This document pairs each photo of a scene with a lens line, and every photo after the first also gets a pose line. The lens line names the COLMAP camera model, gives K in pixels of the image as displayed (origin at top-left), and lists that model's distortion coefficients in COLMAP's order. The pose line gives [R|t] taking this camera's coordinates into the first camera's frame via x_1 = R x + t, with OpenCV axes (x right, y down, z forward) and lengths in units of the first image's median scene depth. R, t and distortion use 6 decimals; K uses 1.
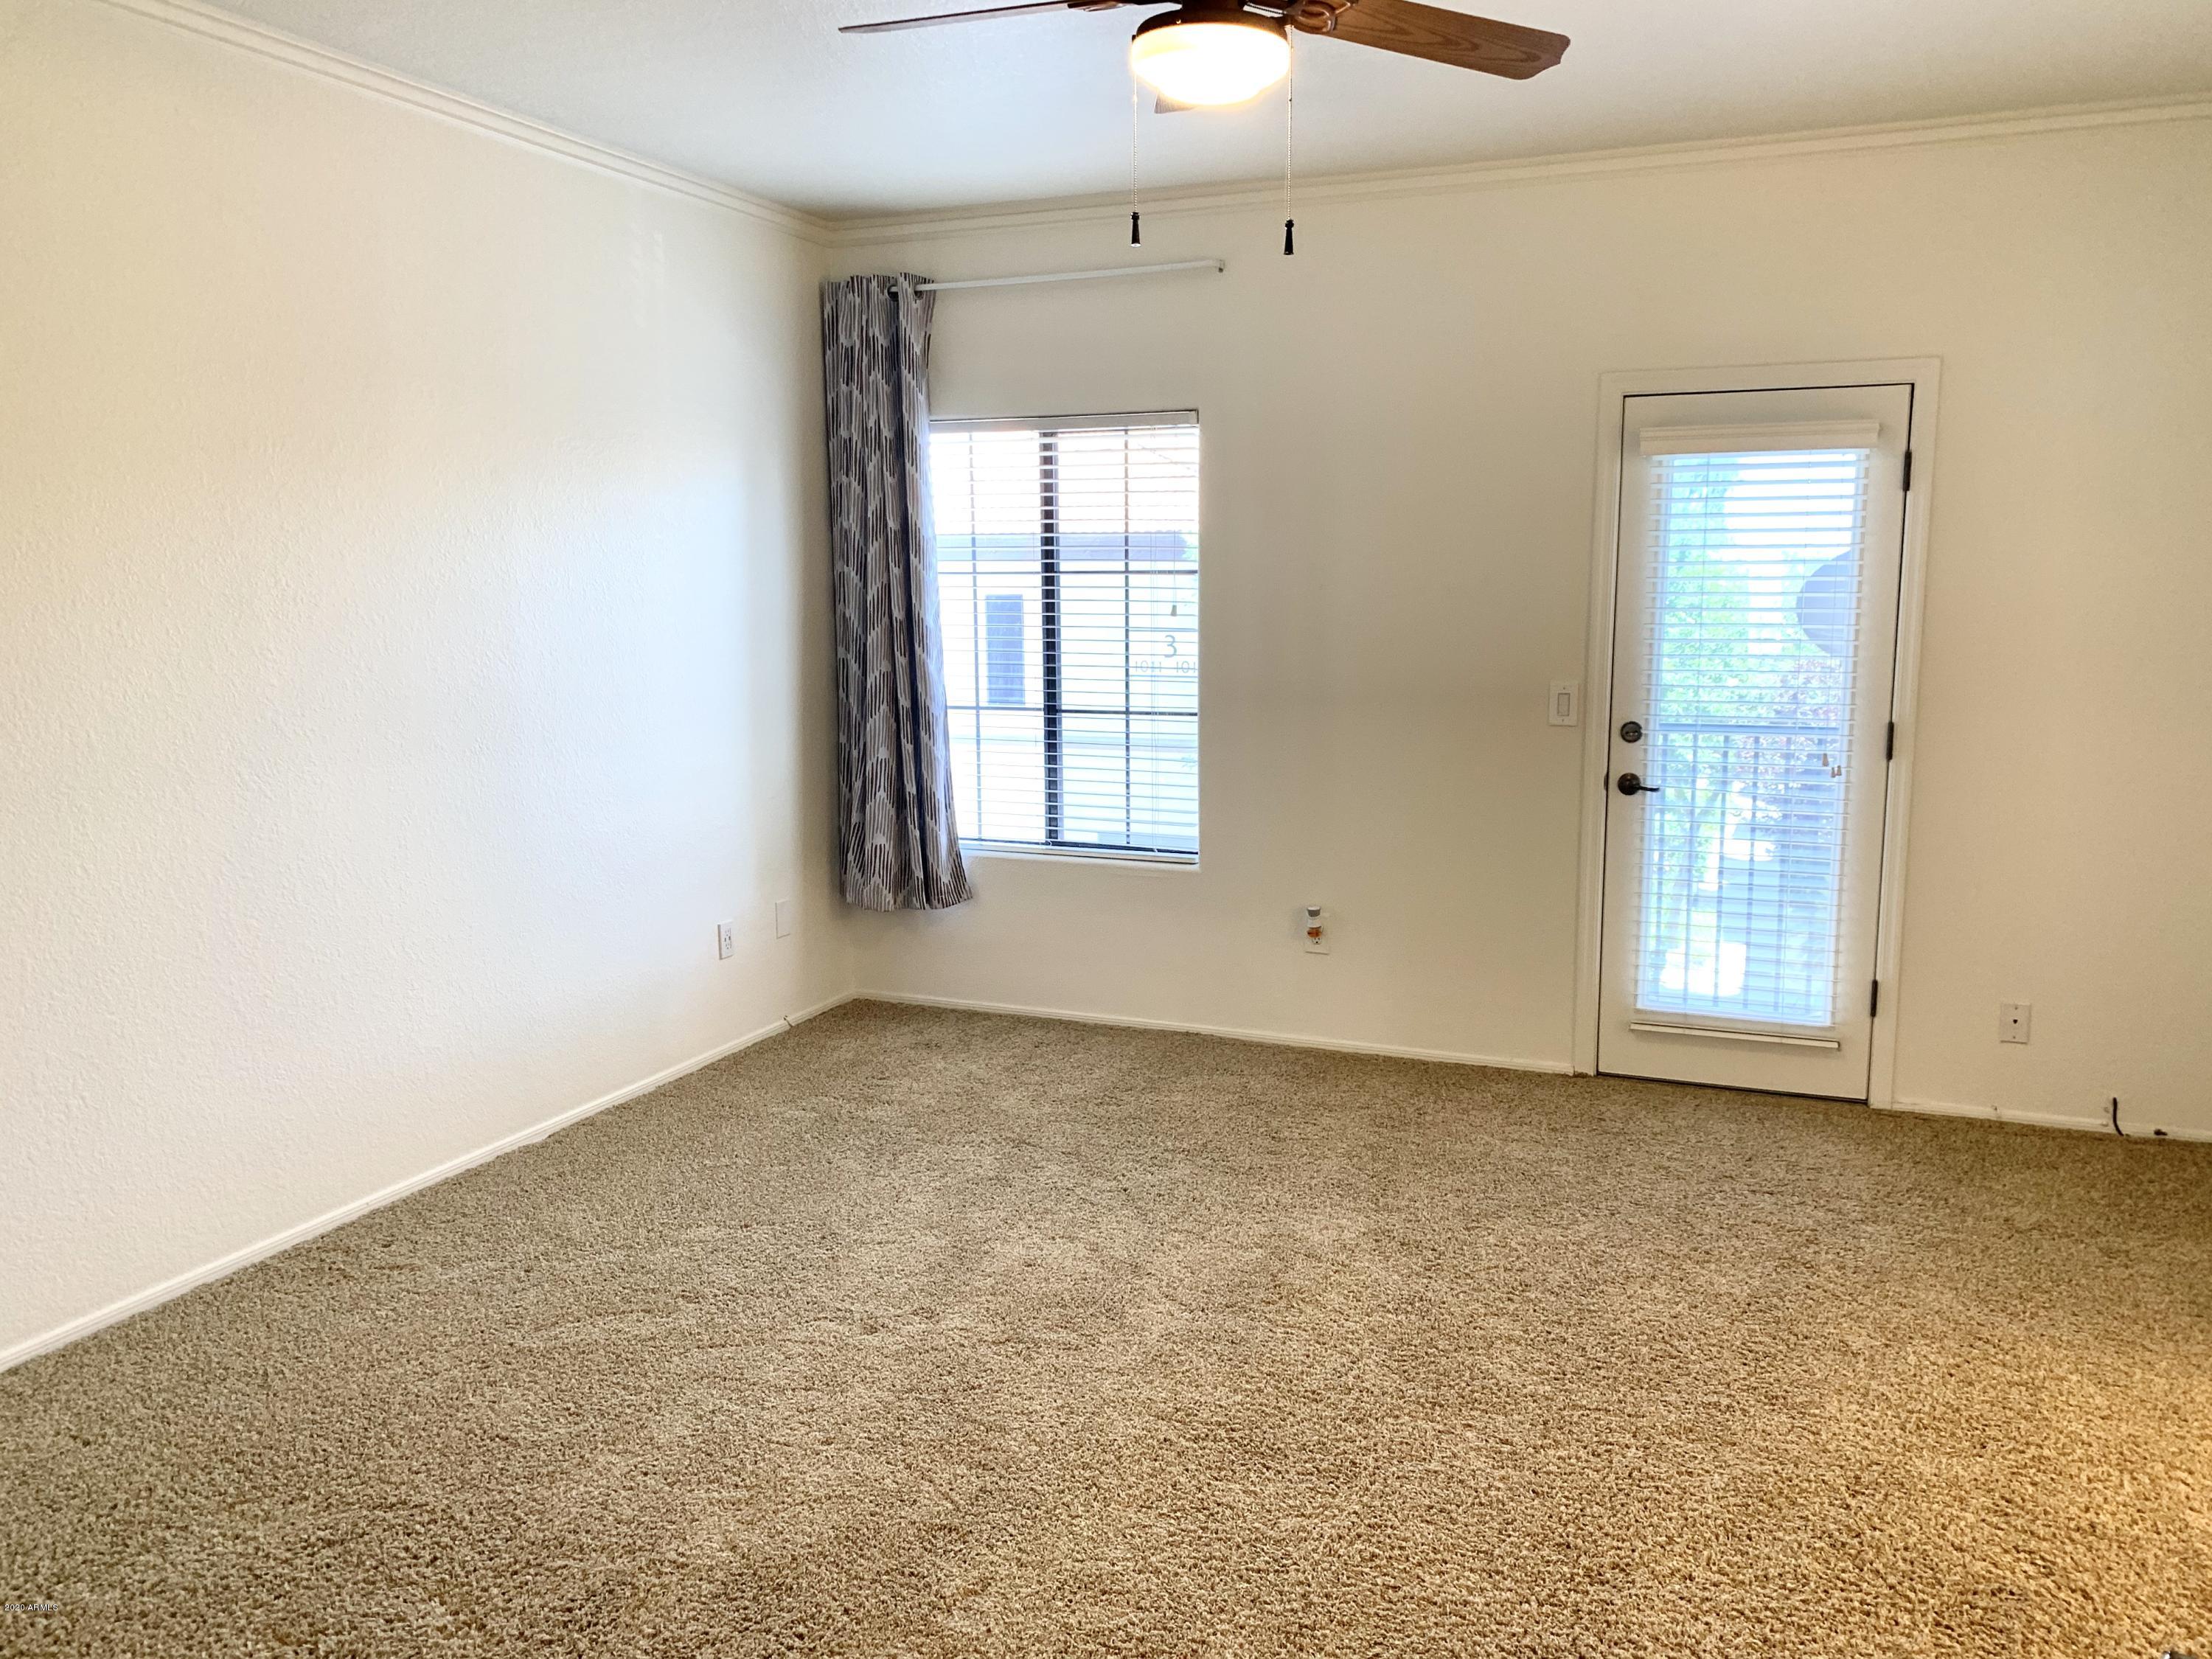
lens RADIAL K [[1712.3, 0, 1125.8], [0, 1712.3, 831.2], [0, 0, 1]] dist [0.061811, -0.079949]
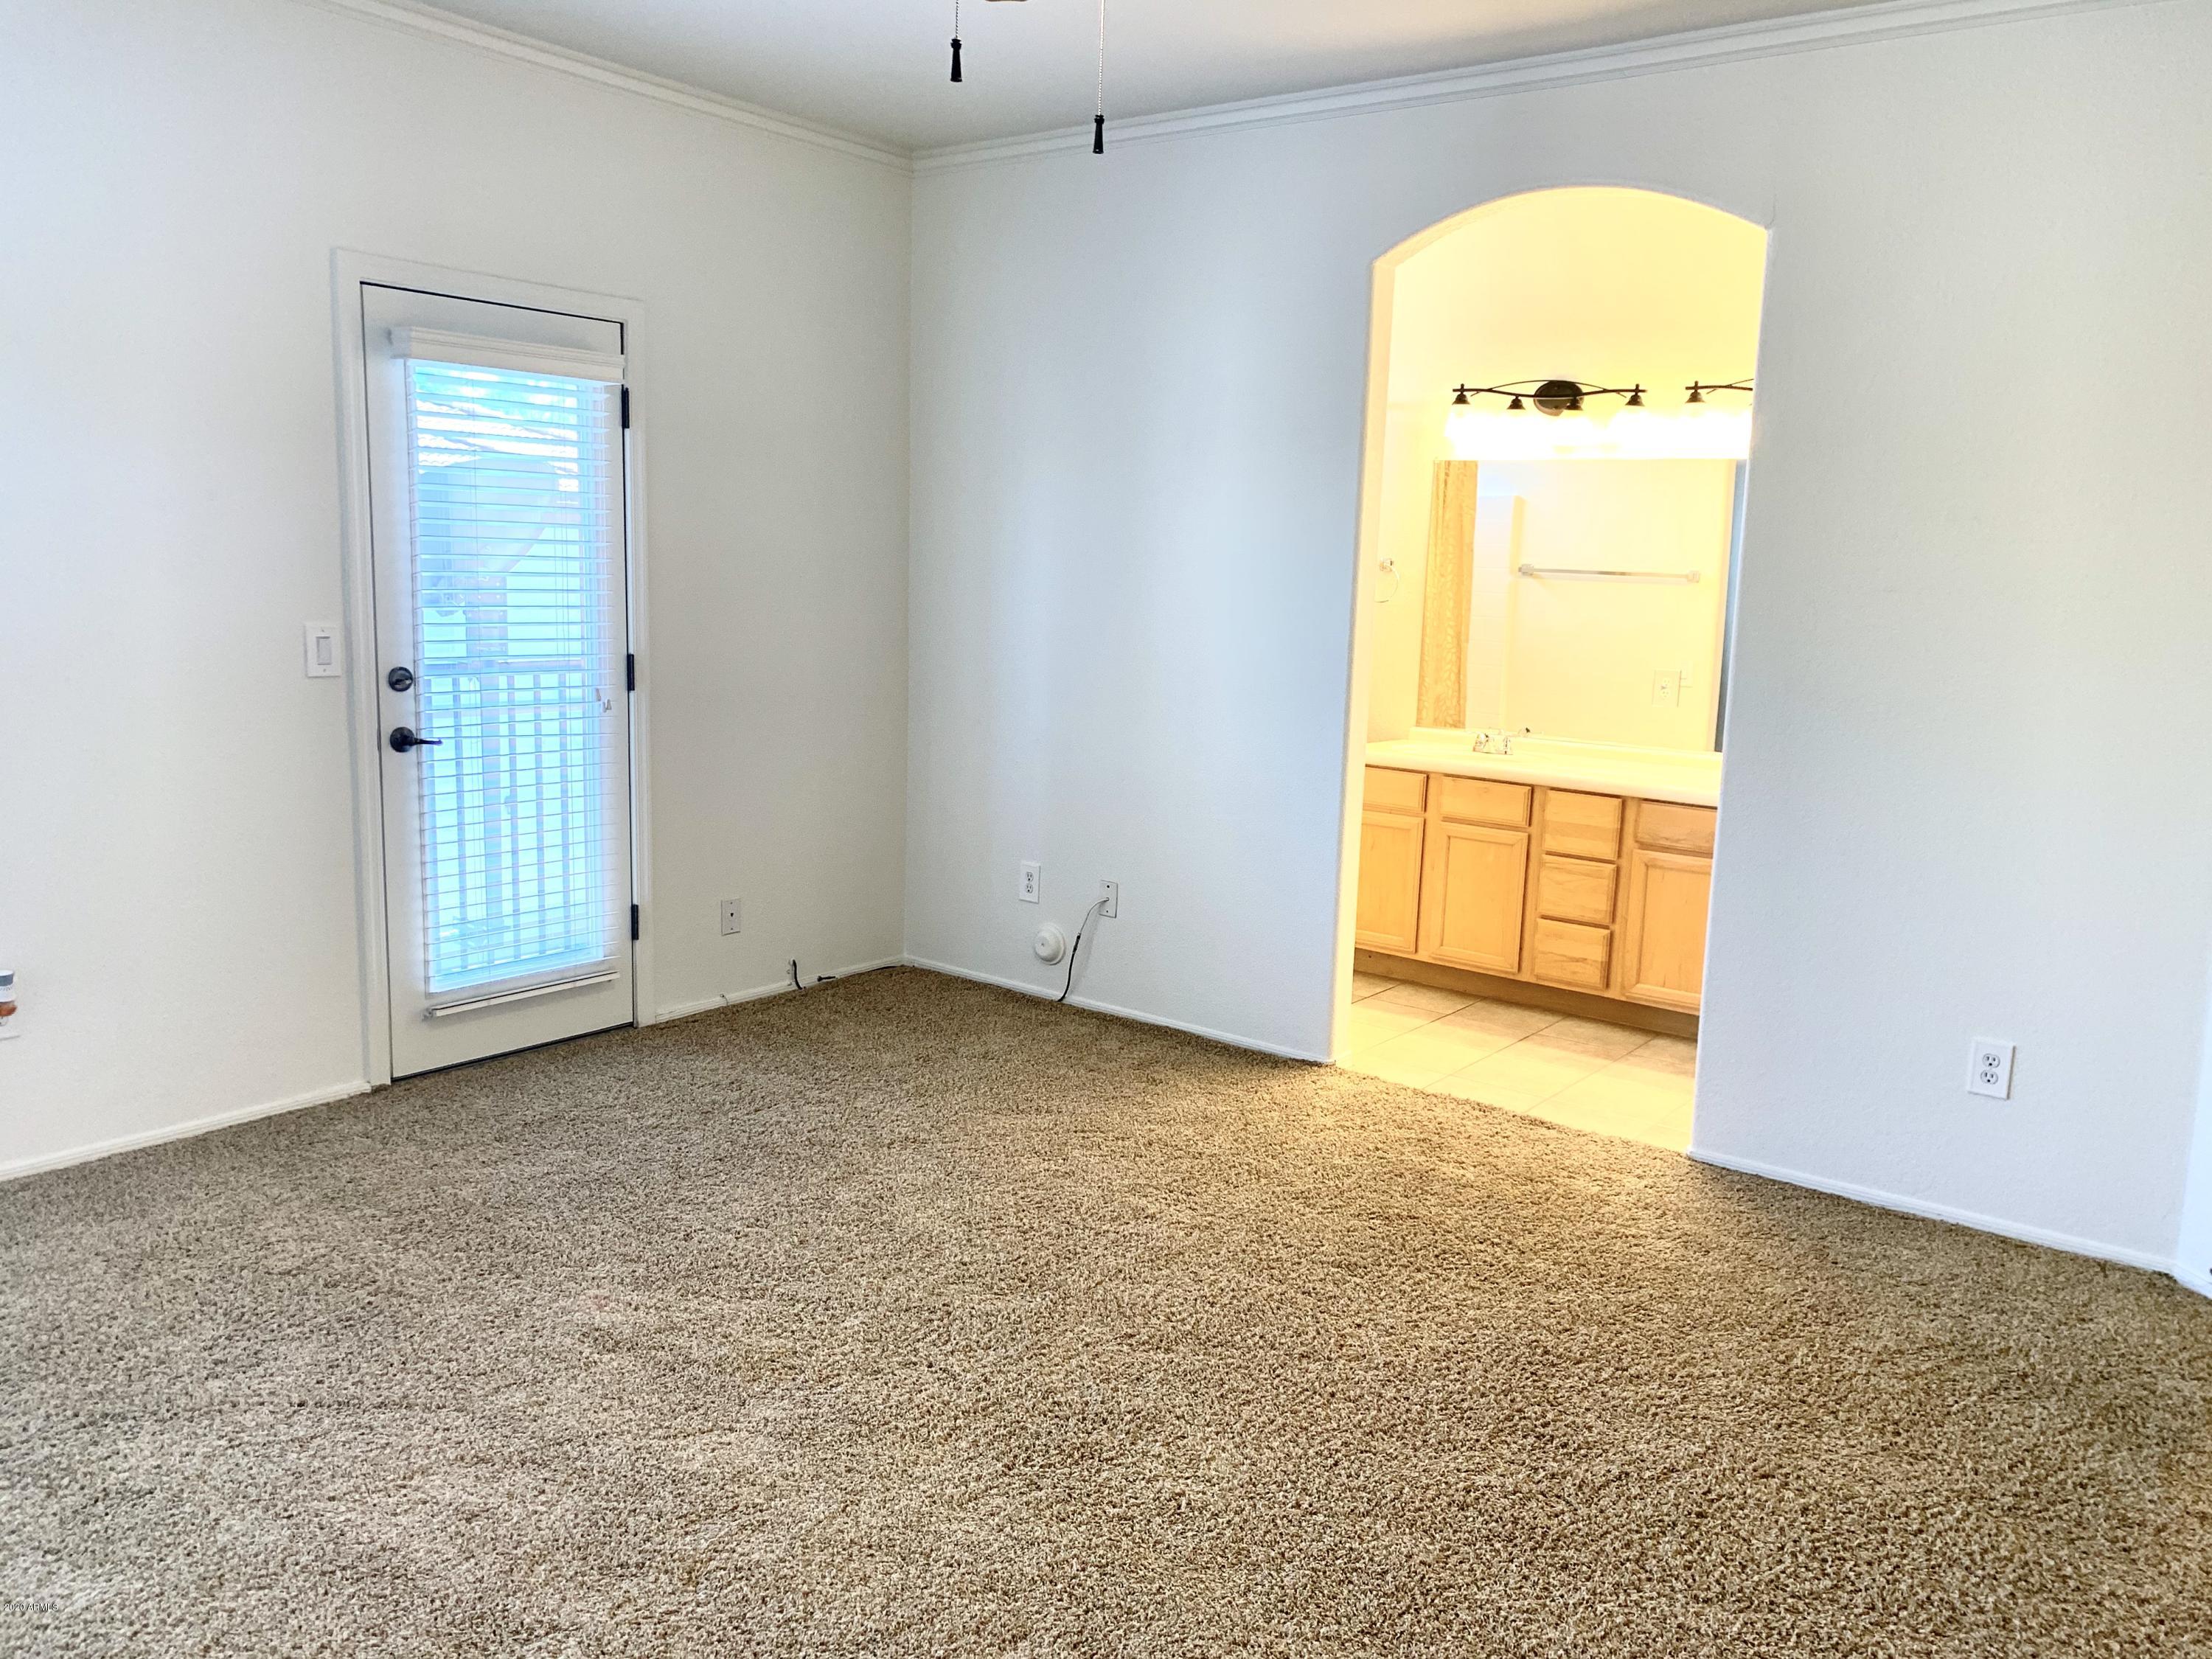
lens RADIAL K [[1712.3, 0, 1125.8], [0, 1712.3, 831.2], [0, 0, 1]] dist [0.061811, -0.079949]
pose [[0.229275, -0.141622, 0.963004, -0.480644], [0.102697, 0.987356, 0.120753, -0.051170], [-0.967929, 0.071212, 0.240921, 0.457340]]
